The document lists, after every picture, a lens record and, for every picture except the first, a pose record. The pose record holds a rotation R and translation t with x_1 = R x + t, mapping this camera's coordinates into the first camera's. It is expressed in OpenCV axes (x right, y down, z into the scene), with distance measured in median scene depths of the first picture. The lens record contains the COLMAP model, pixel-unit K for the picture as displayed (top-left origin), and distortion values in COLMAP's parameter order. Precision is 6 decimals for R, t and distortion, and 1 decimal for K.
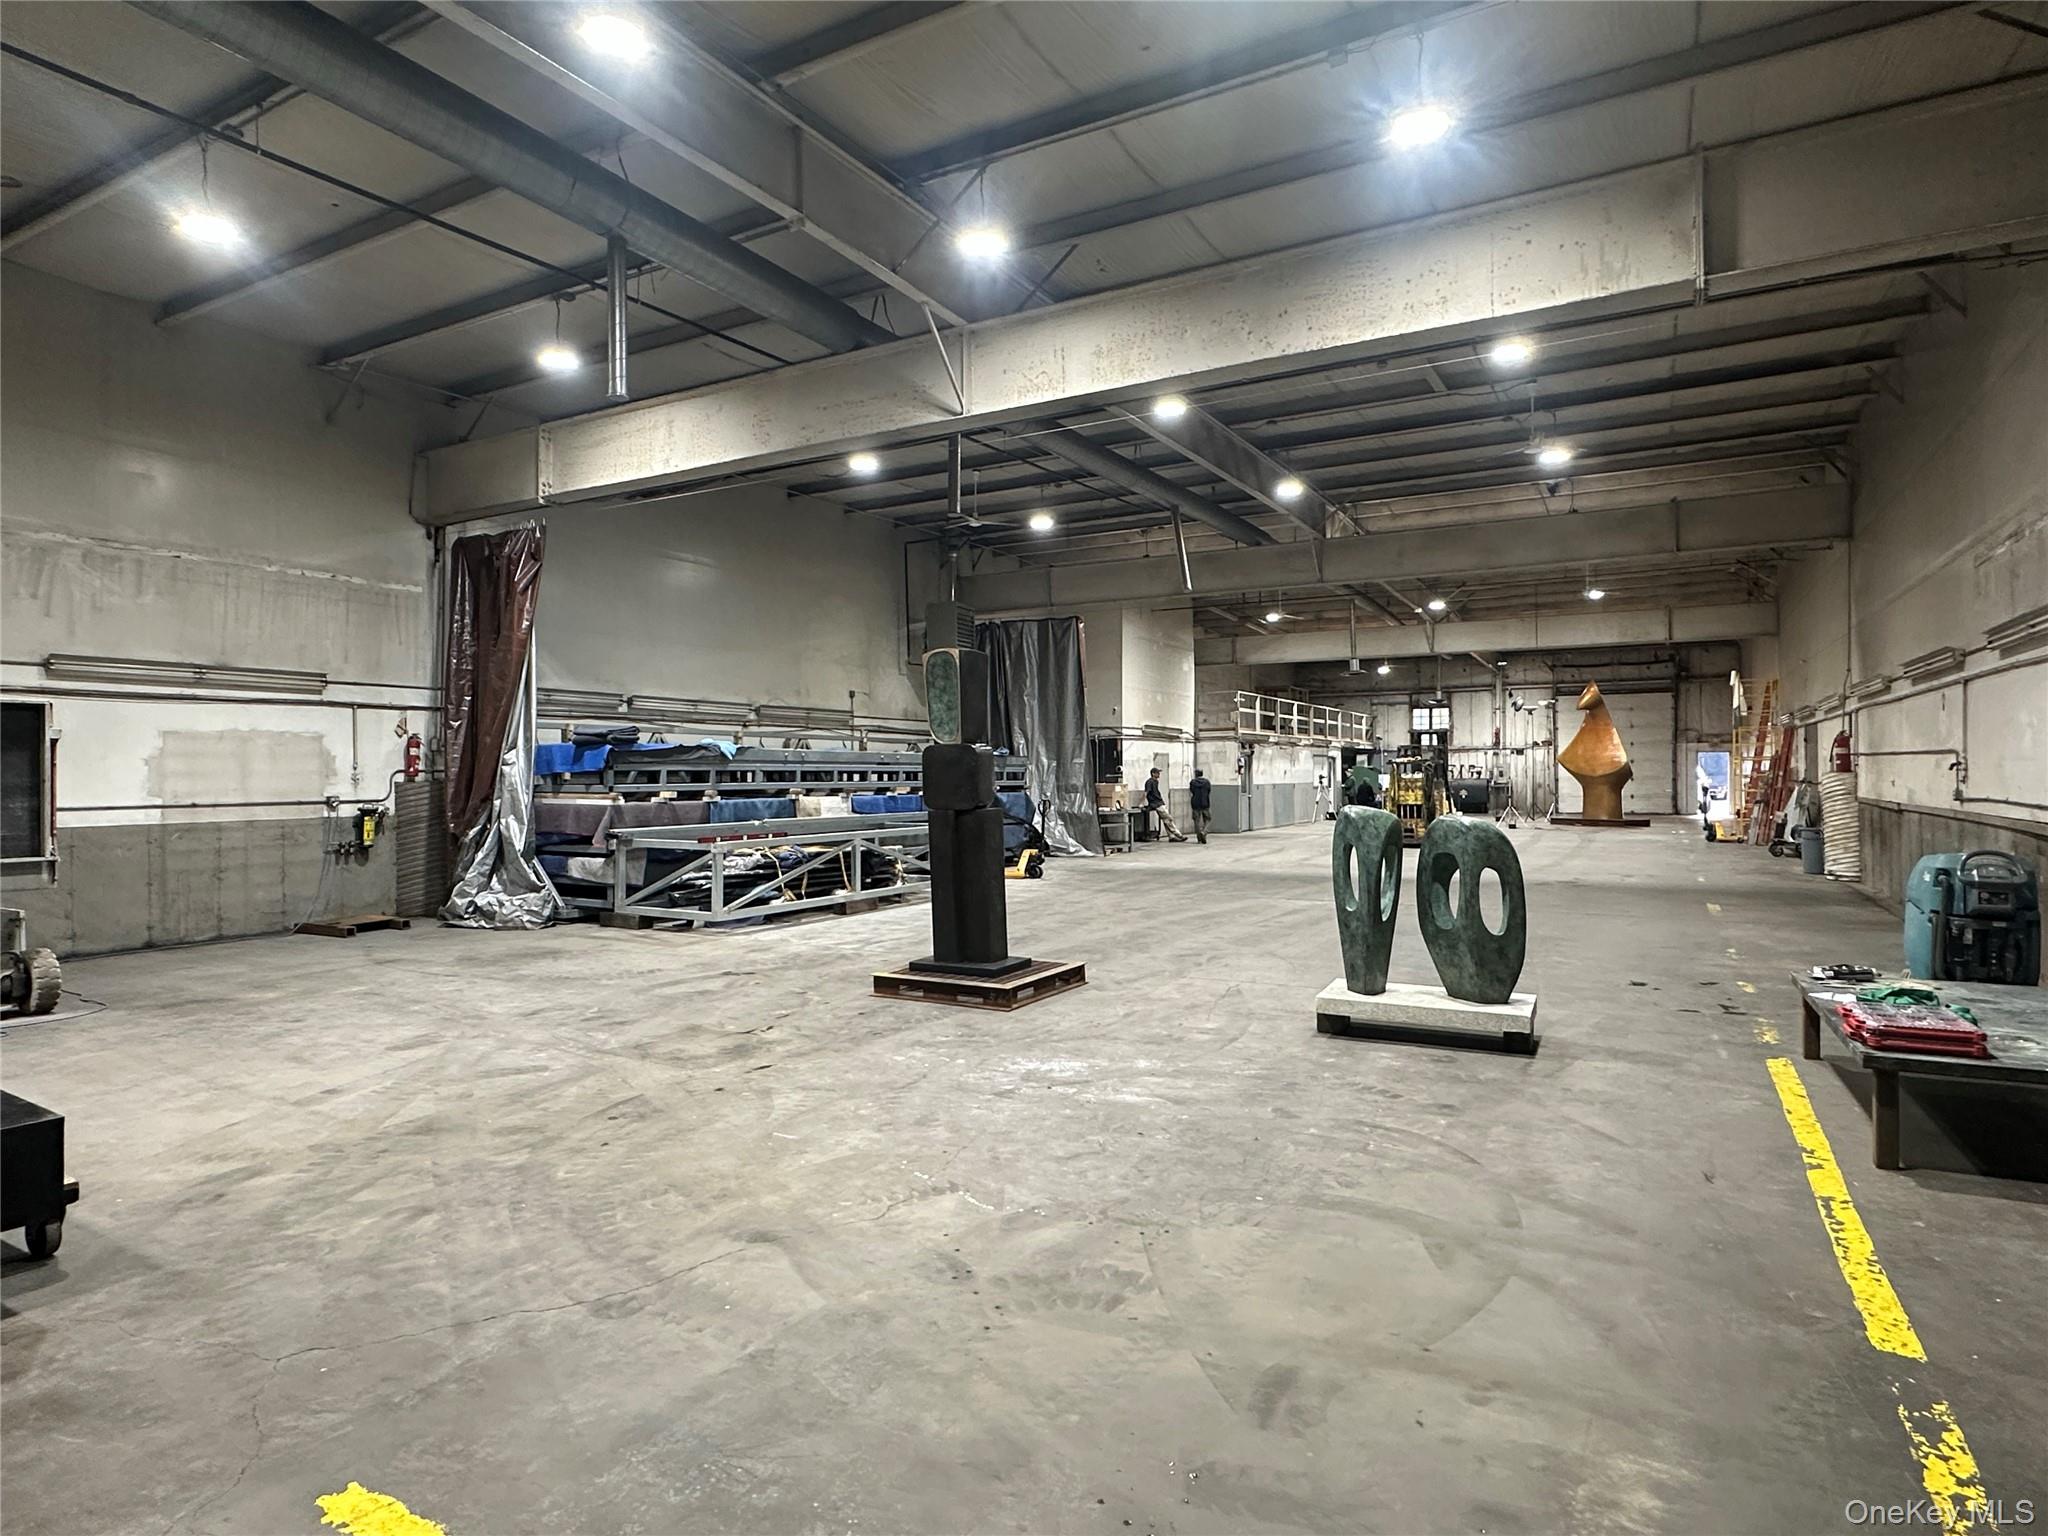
lens RADIAL K [[1139.8, 0, 1017.2], [0, 1139.8, 767.8], [0, 0, 1]] dist [-0.001574, -0.000356]
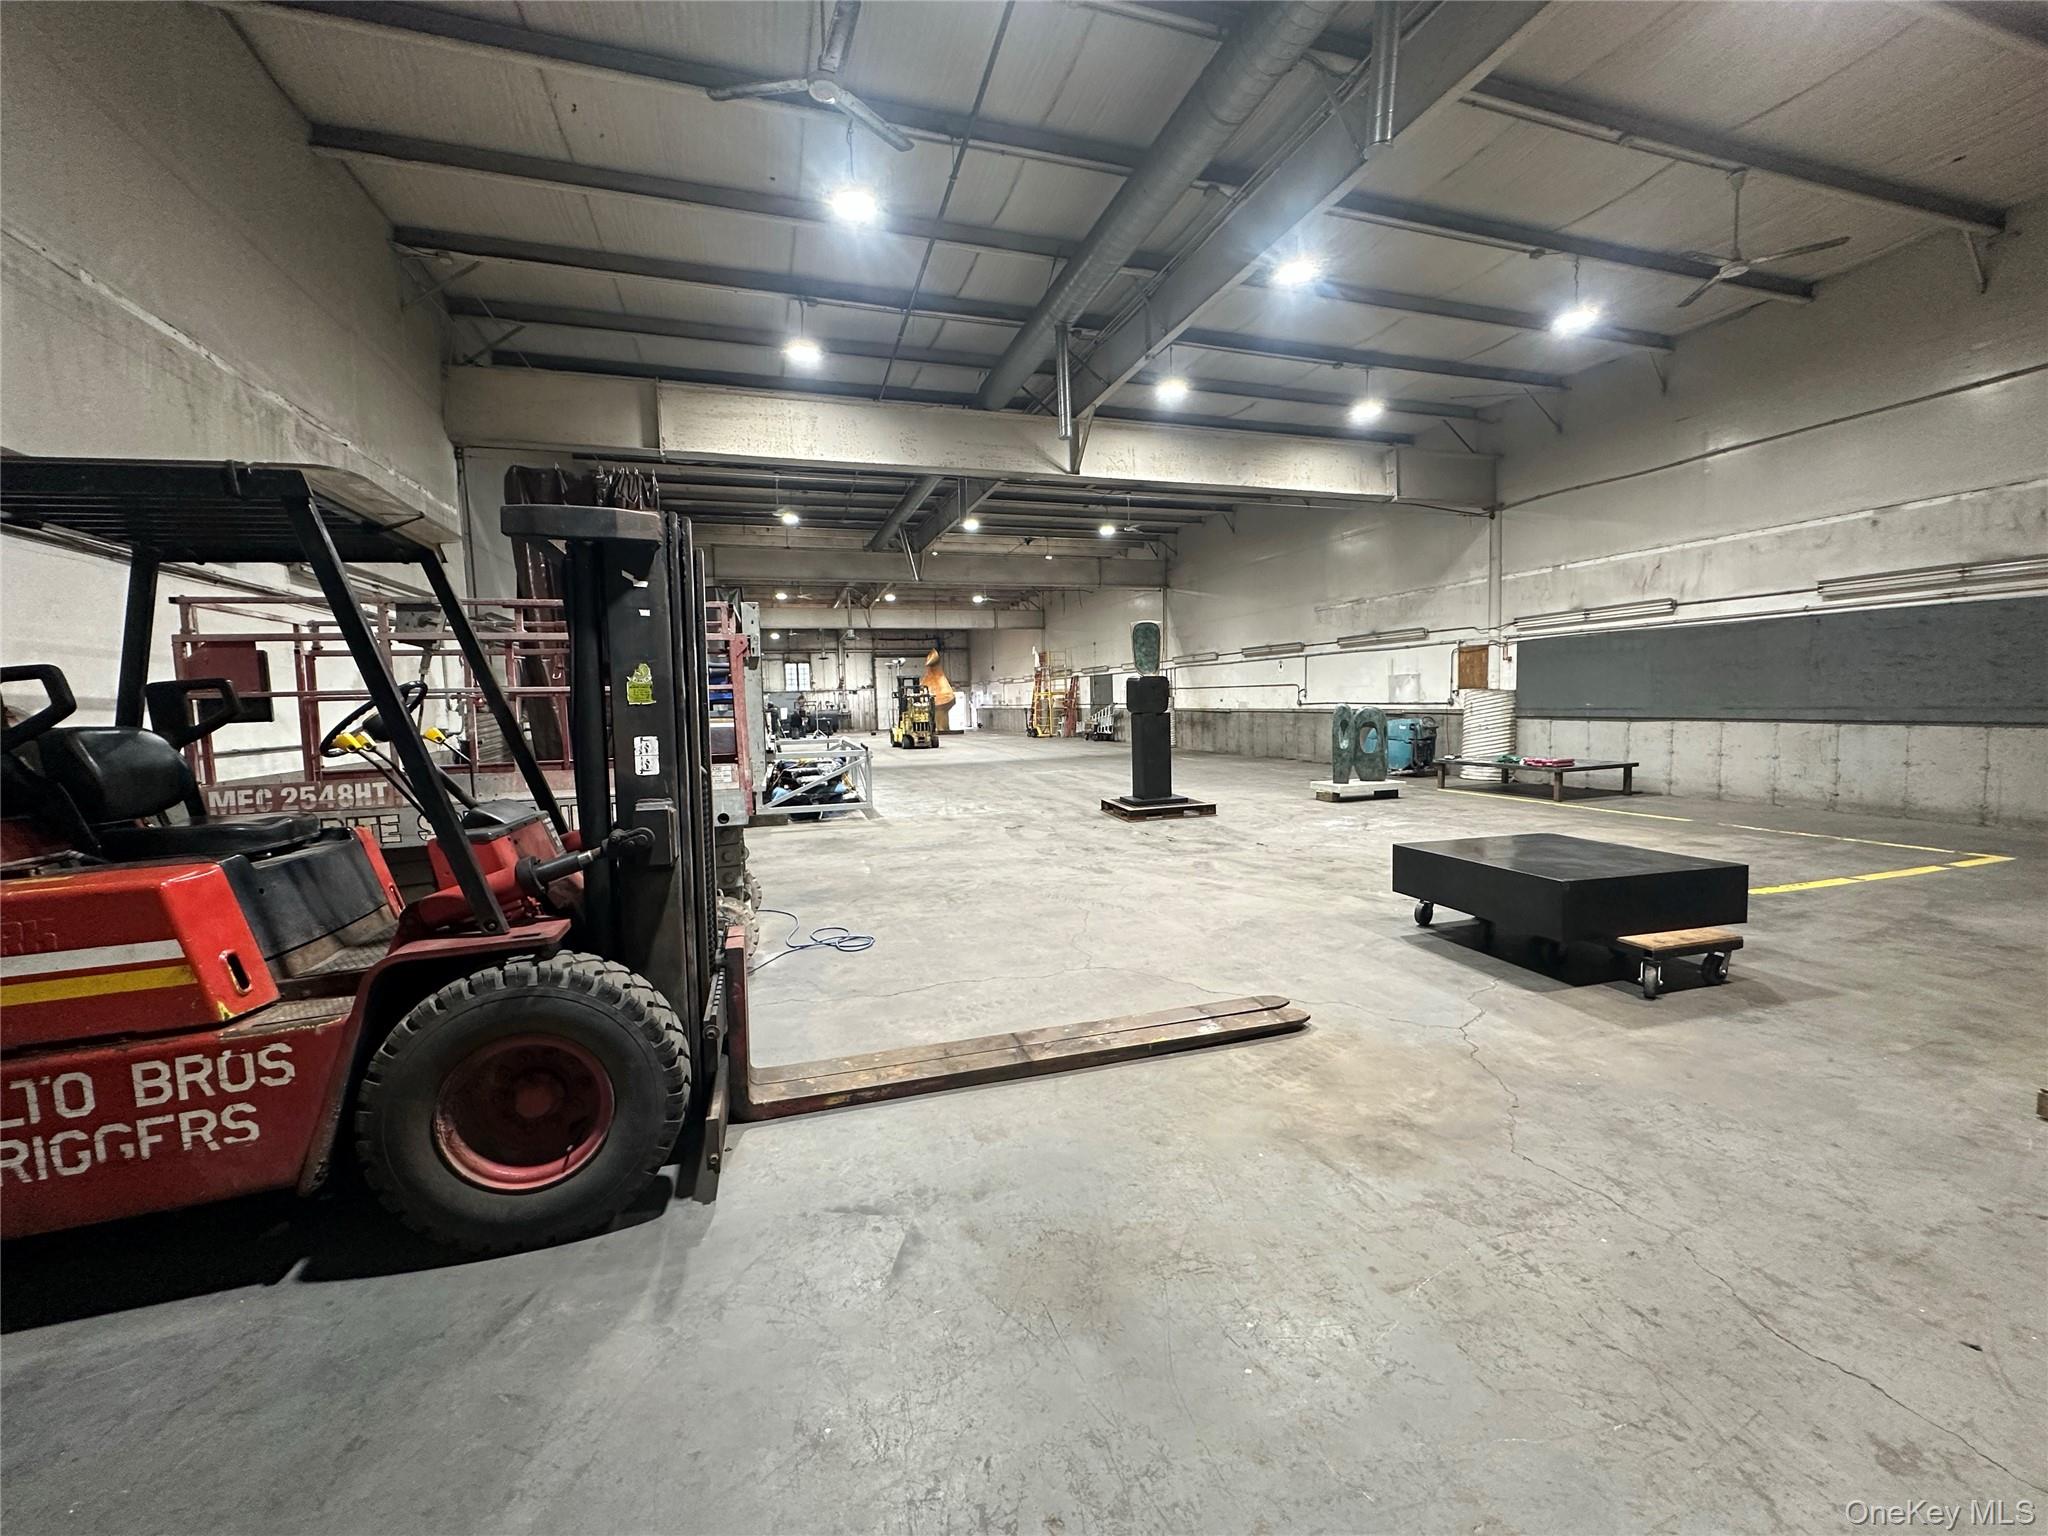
lens RADIAL K [[811.2, 0, 1024.6], [0, 811.2, 762.1], [0, 0, 1]] dist [-0.001823, 0.000120]
pose [[0.680681, -0.065468, 0.729649, -0.763081], [0.016745, 0.997129, 0.073847, 0.011189], [-0.732389, -0.038048, 0.679823, 0.196052]]
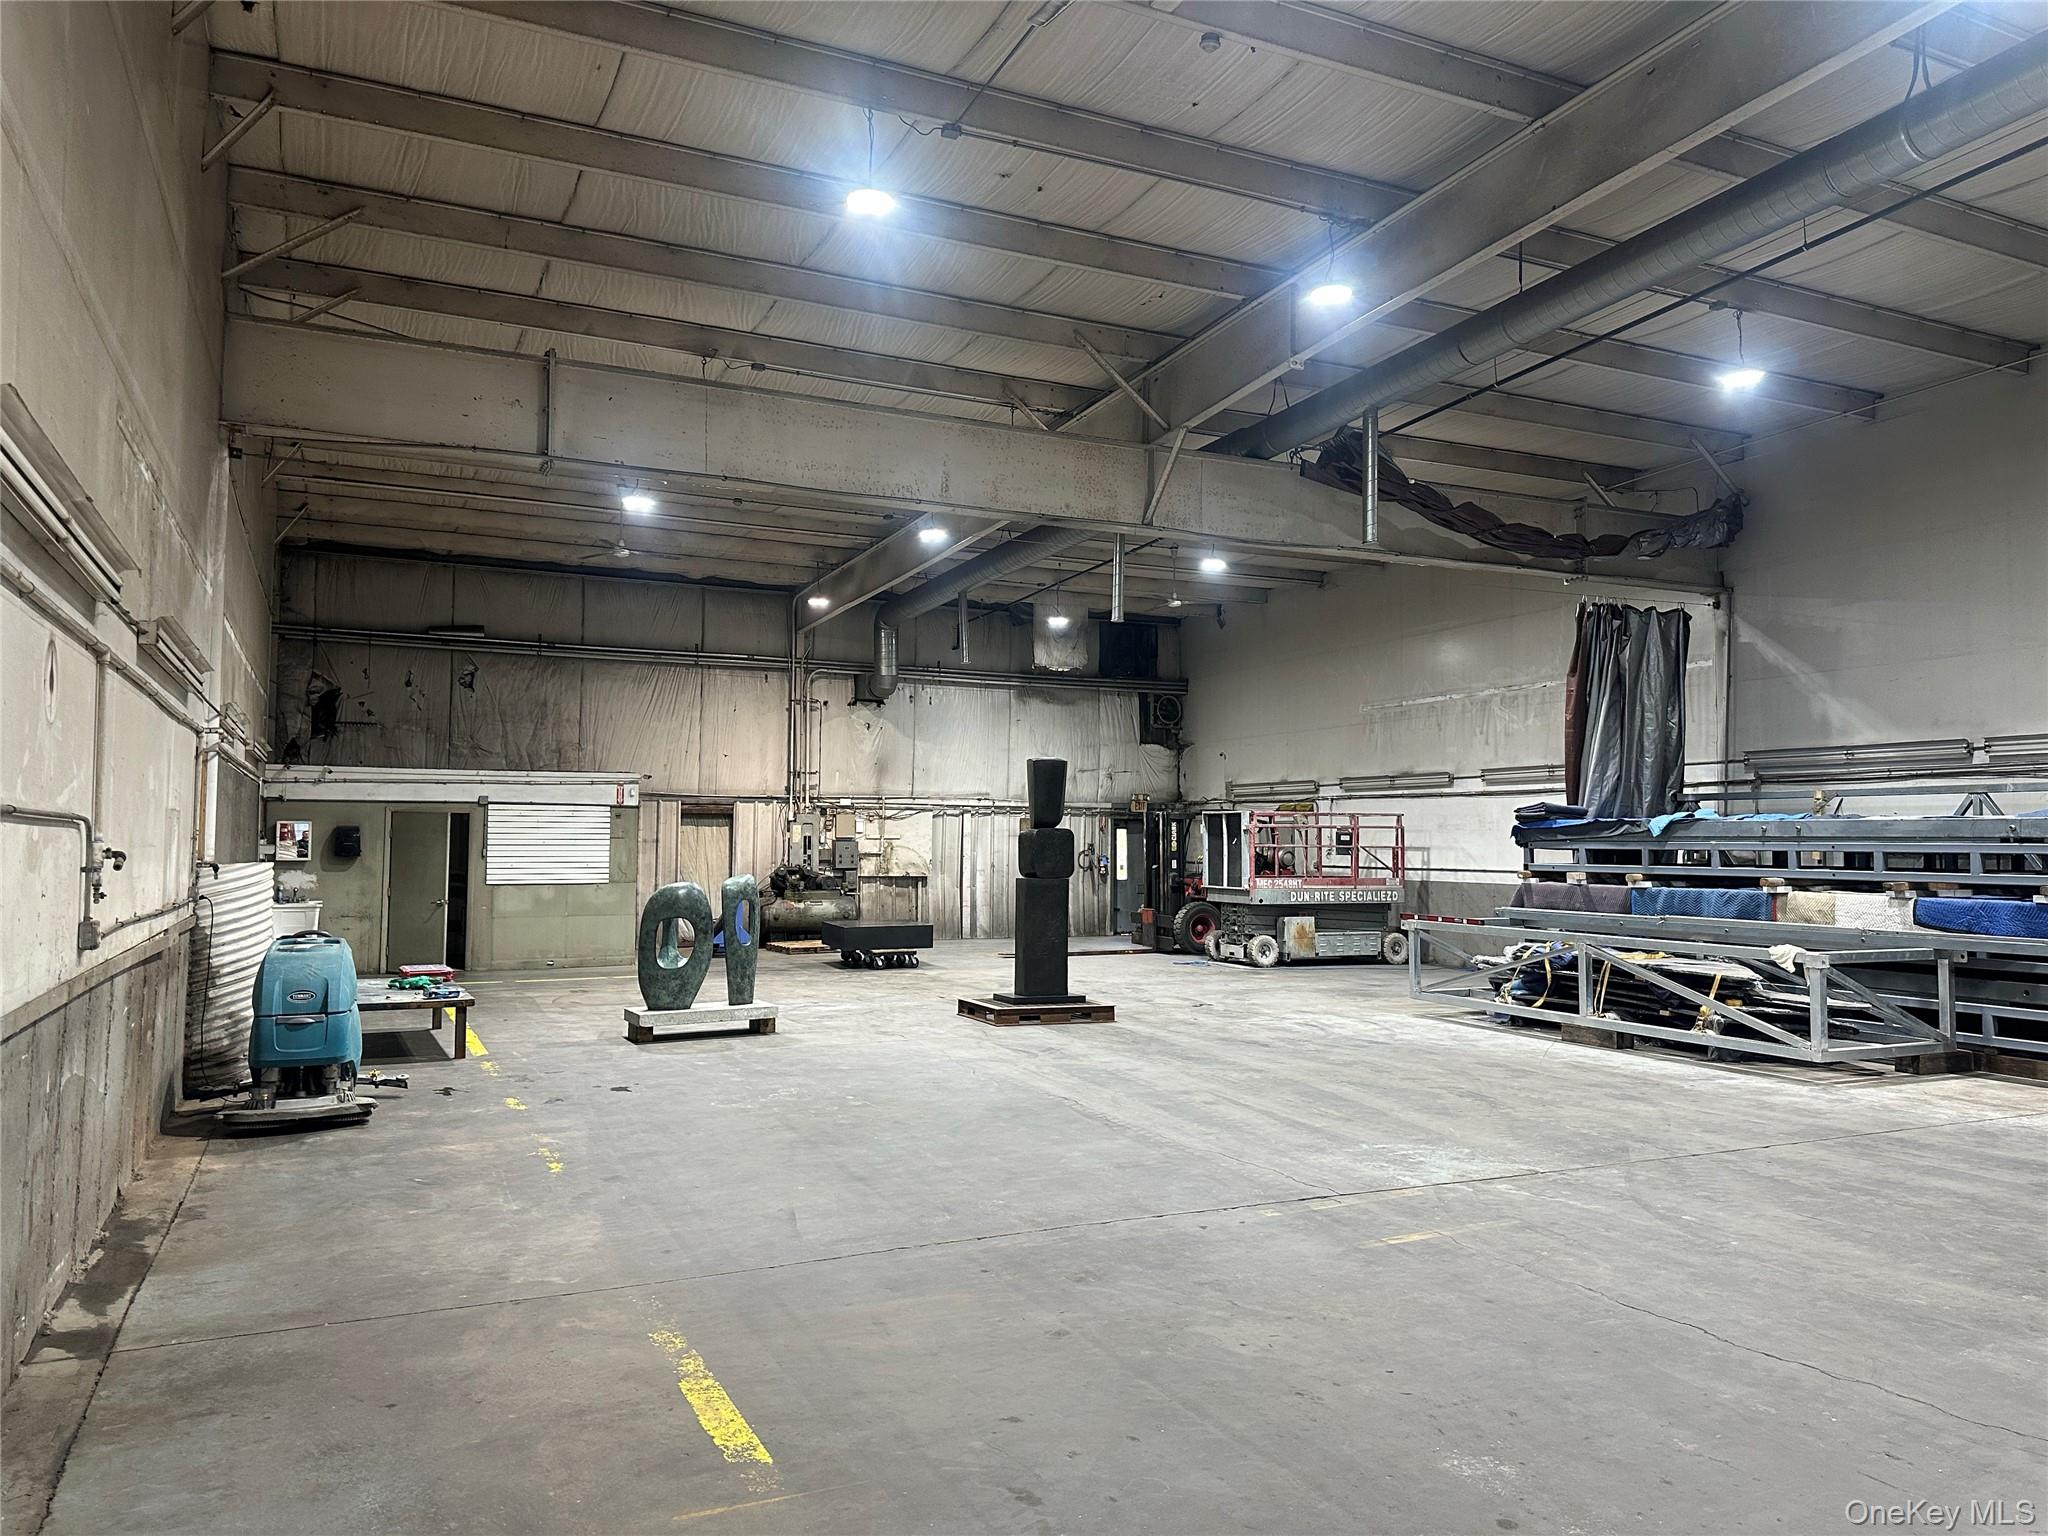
lens RADIAL K [[1431.7, 0, 1024.0], [0, 1431.7, 768.0], [0, 0, 1]] dist [0.201399, -0.425545]
pose [[-0.575793, -0.039360, -0.816647, 0.907030], [0.001149, 0.998801, -0.048949, -0.005755], [0.817594, -0.029123, -0.575058, 1.333185]]
